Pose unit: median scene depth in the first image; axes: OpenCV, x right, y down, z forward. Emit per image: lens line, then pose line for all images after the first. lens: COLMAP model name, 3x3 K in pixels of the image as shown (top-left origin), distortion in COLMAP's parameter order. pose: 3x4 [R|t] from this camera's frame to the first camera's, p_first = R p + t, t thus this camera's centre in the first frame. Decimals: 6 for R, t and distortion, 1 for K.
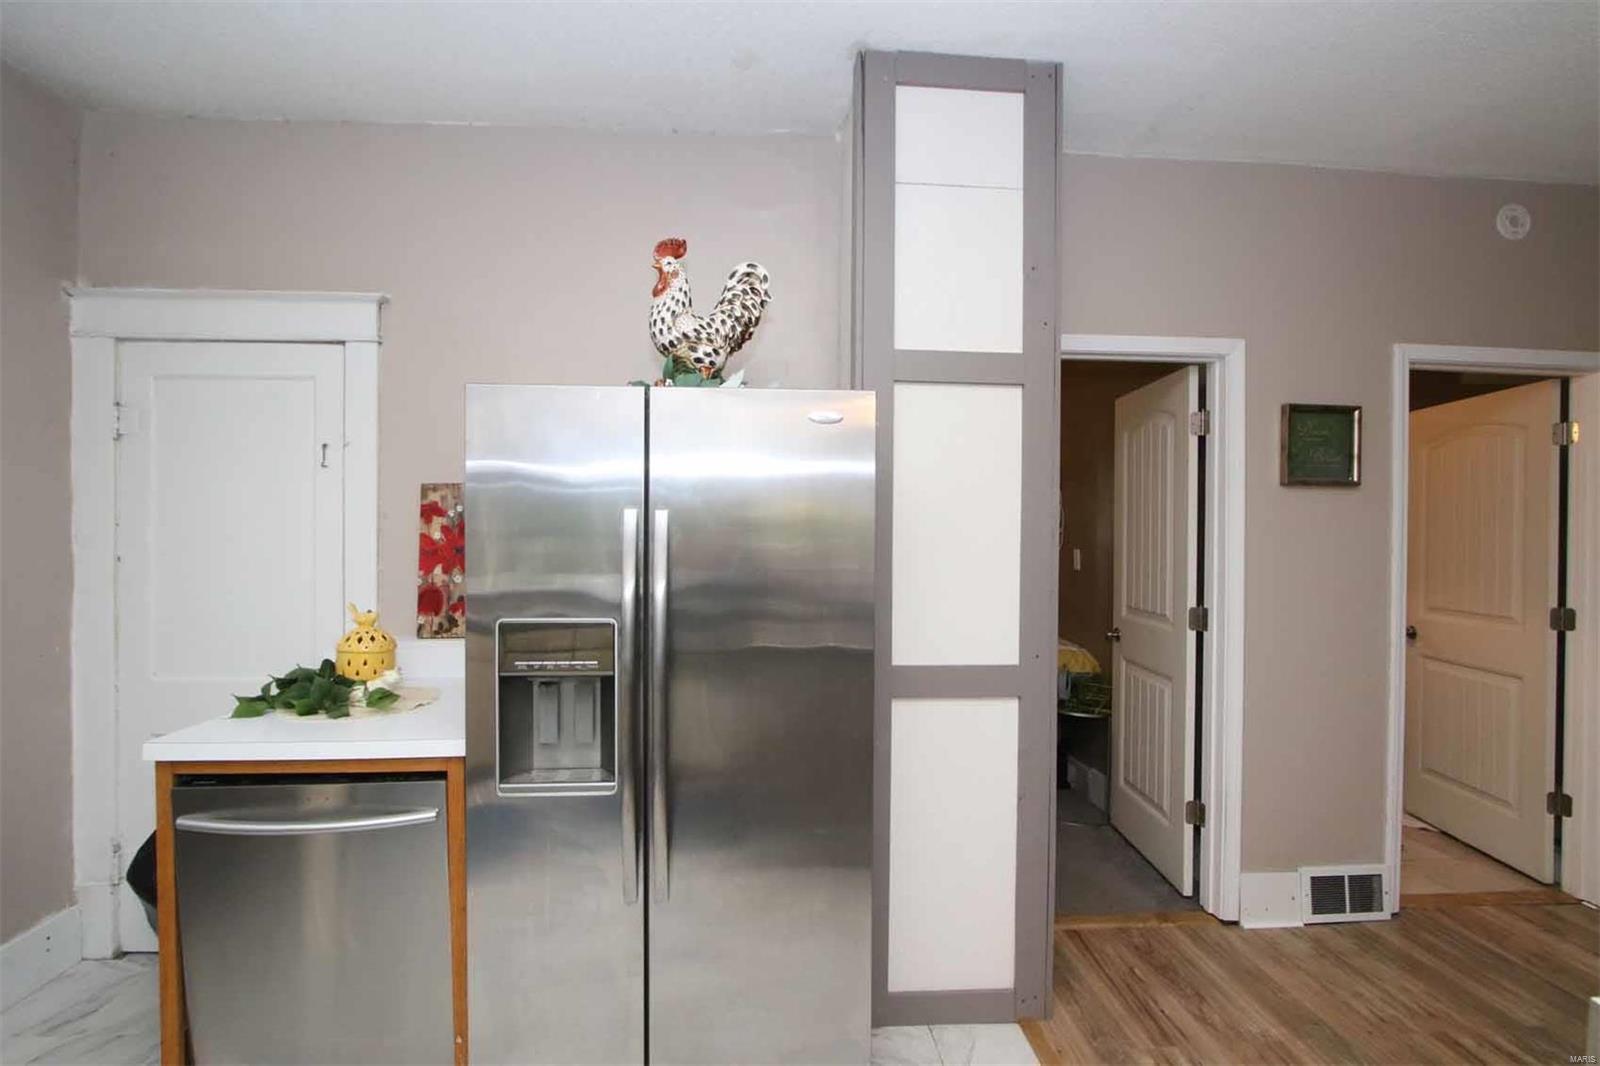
lens RADIAL K [[732.2, 0, 788.5], [0, 732.2, 541.0], [0, 0, 1]] dist [-0.017506, 0.003437]
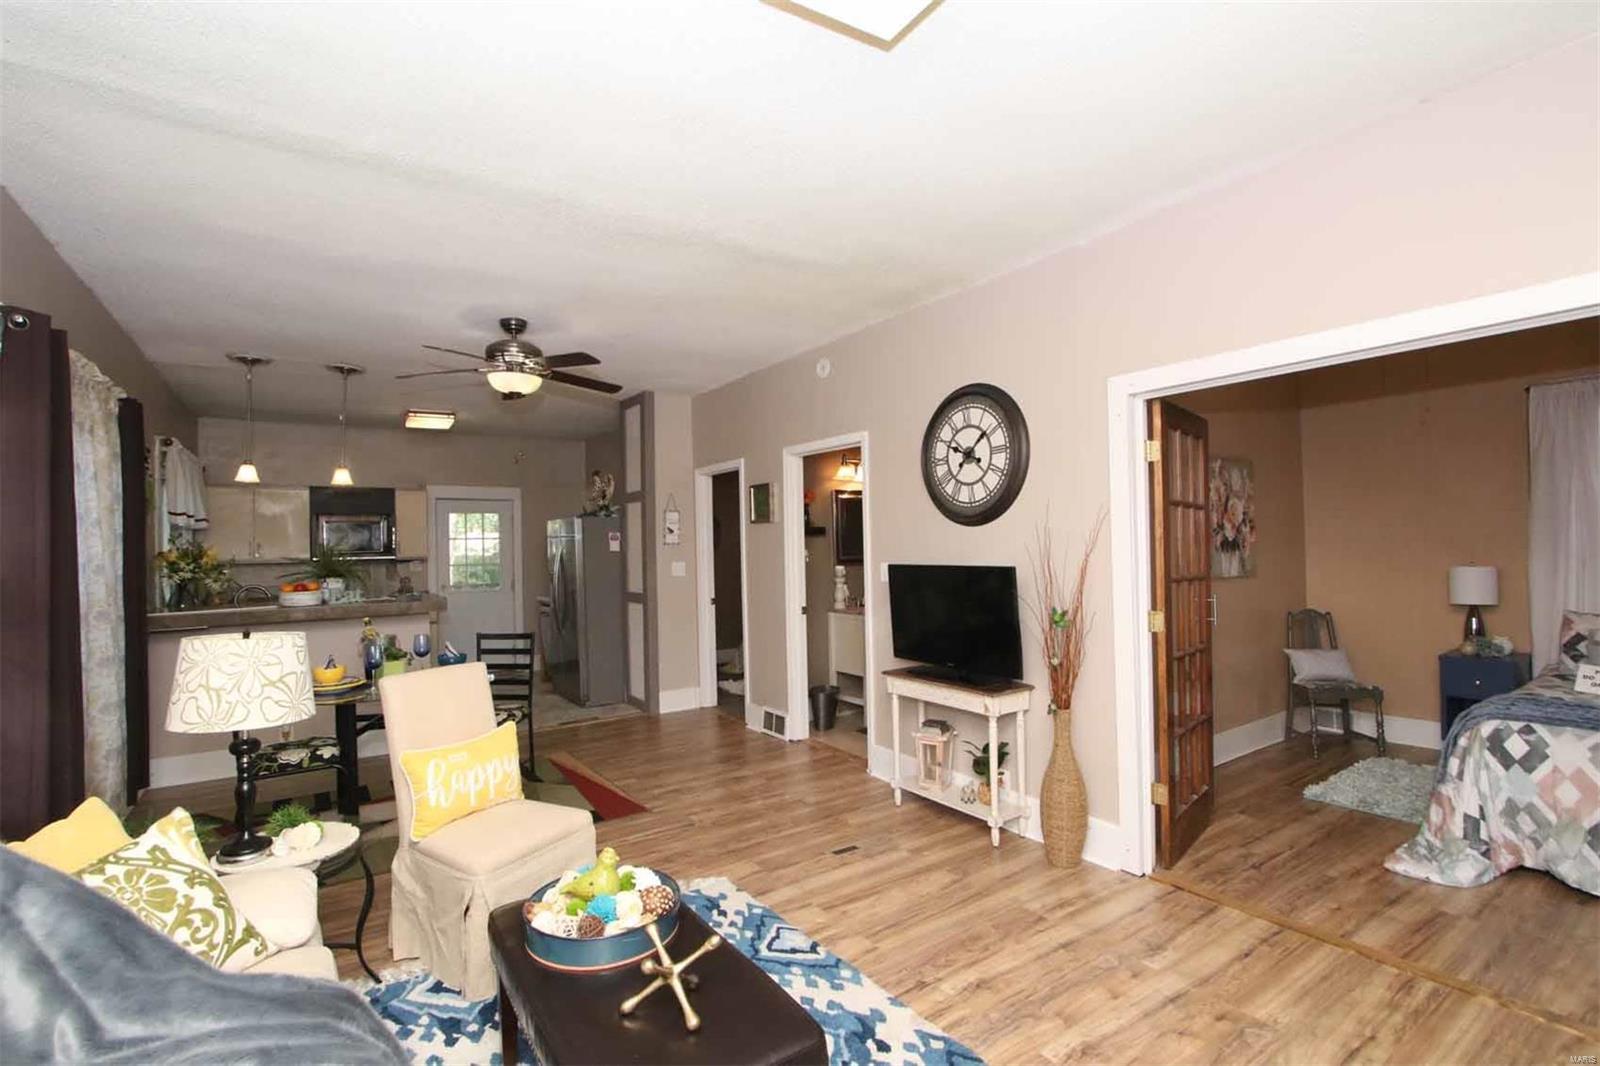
lens RADIAL K [[732.2, 0, 795.4], [0, 732.2, 544.1], [0, 0, 1]] dist [-0.017506, 0.003437]
pose [[0.504877, -0.022494, -0.862898, 2.974993], [0.010922, 0.999747, -0.019672, 0.029624], [0.863122, 0.000508, 0.504995, 0.013628]]
